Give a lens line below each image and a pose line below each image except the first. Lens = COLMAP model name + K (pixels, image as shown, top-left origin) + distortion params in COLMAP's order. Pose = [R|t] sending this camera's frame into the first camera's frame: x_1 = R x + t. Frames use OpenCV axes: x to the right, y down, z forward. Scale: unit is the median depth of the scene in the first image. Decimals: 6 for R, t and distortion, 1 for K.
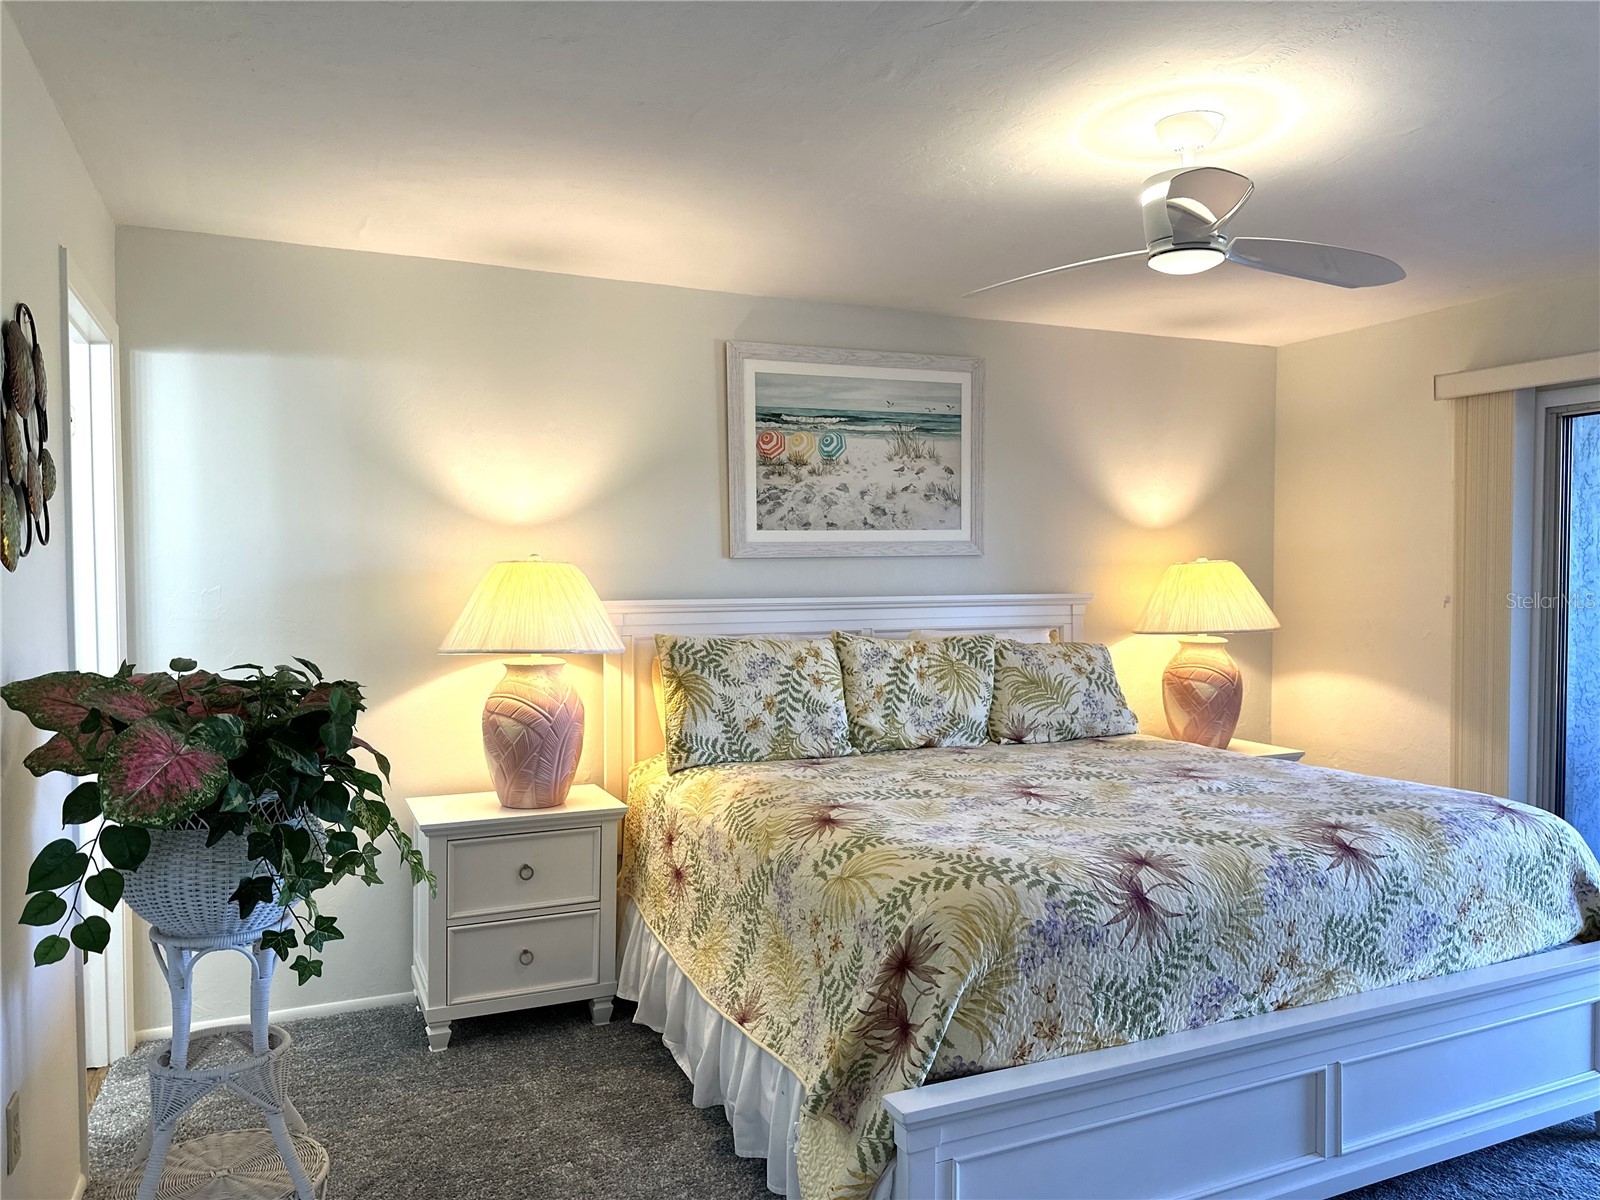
lens RADIAL K [[1149.4, 0, 812.1], [0, 1149.4, 604.0], [0, 0, 1]] dist [0.053231, -0.017724]
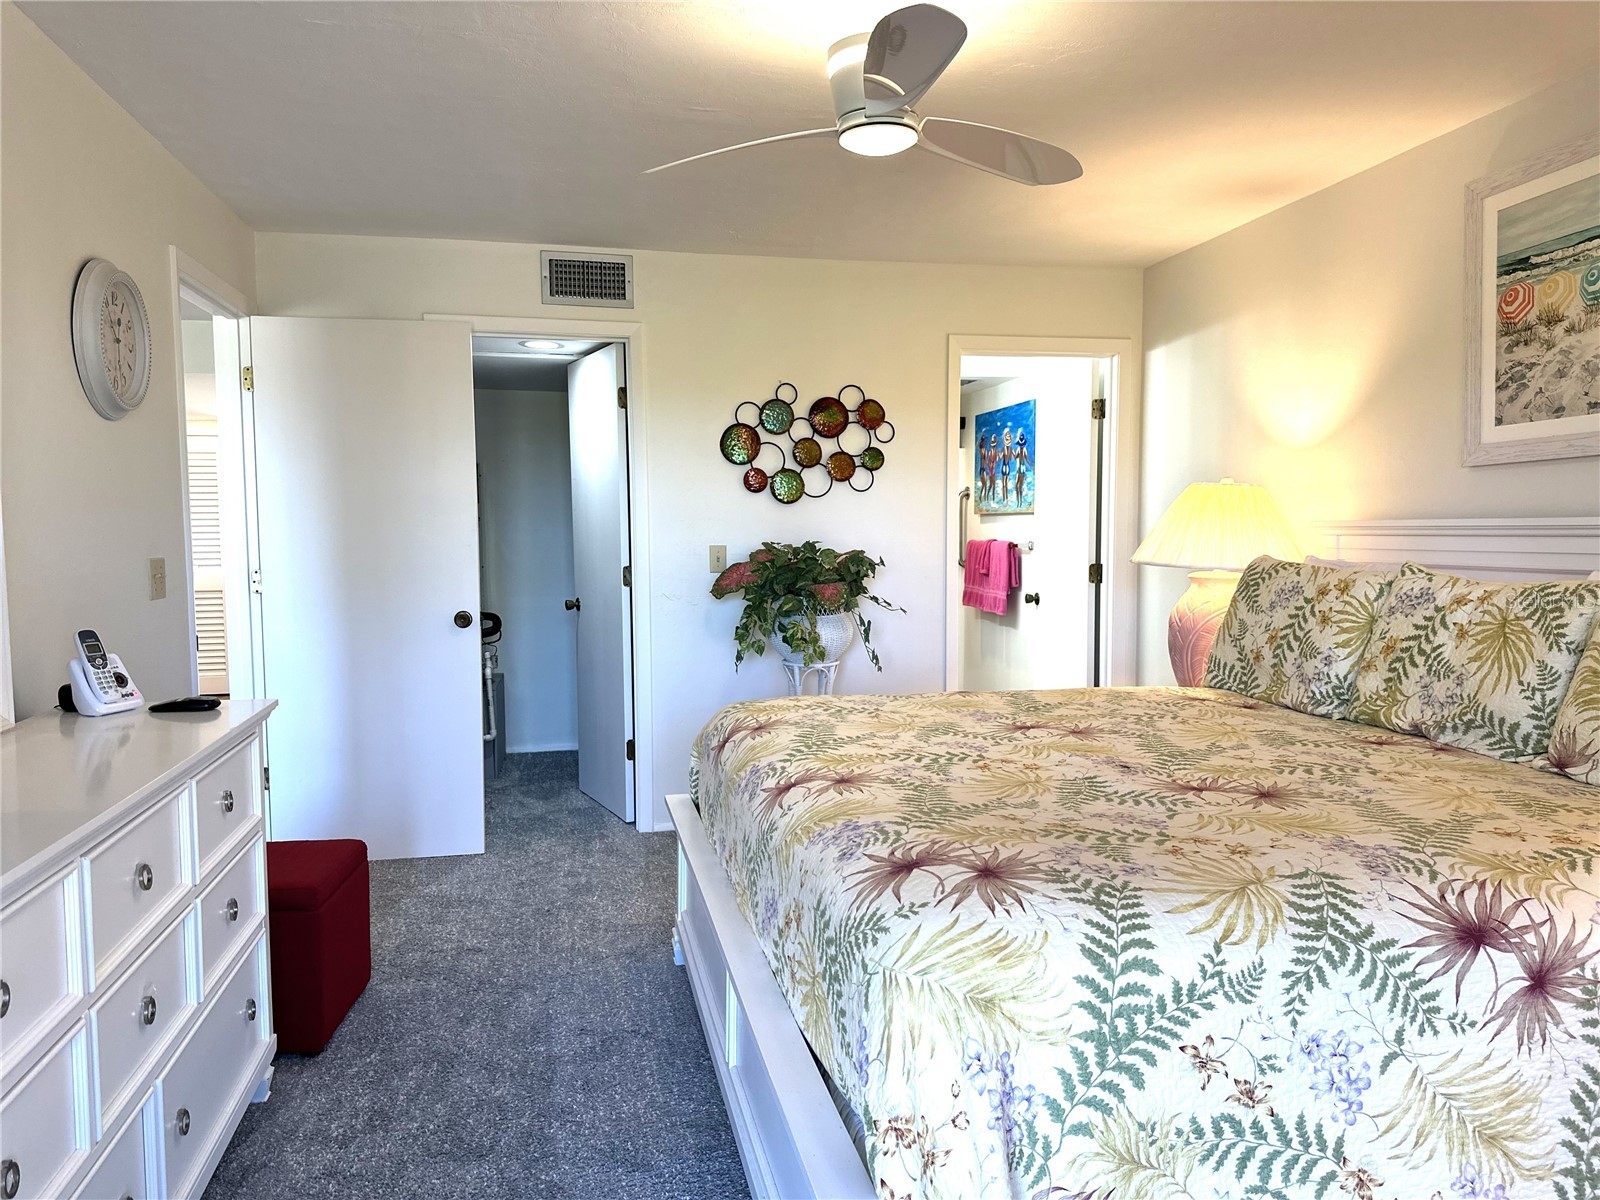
lens RADIAL K [[1149.4, 0, 810.6], [0, 1149.4, 598.7], [0, 0, 1]] dist [0.053231, -0.017724]
pose [[-0.202344, 0.071815, -0.976678, 0.784740], [-0.007895, 0.997156, 0.074956, -0.006250], [0.979283, 0.022877, -0.201202, 0.722065]]
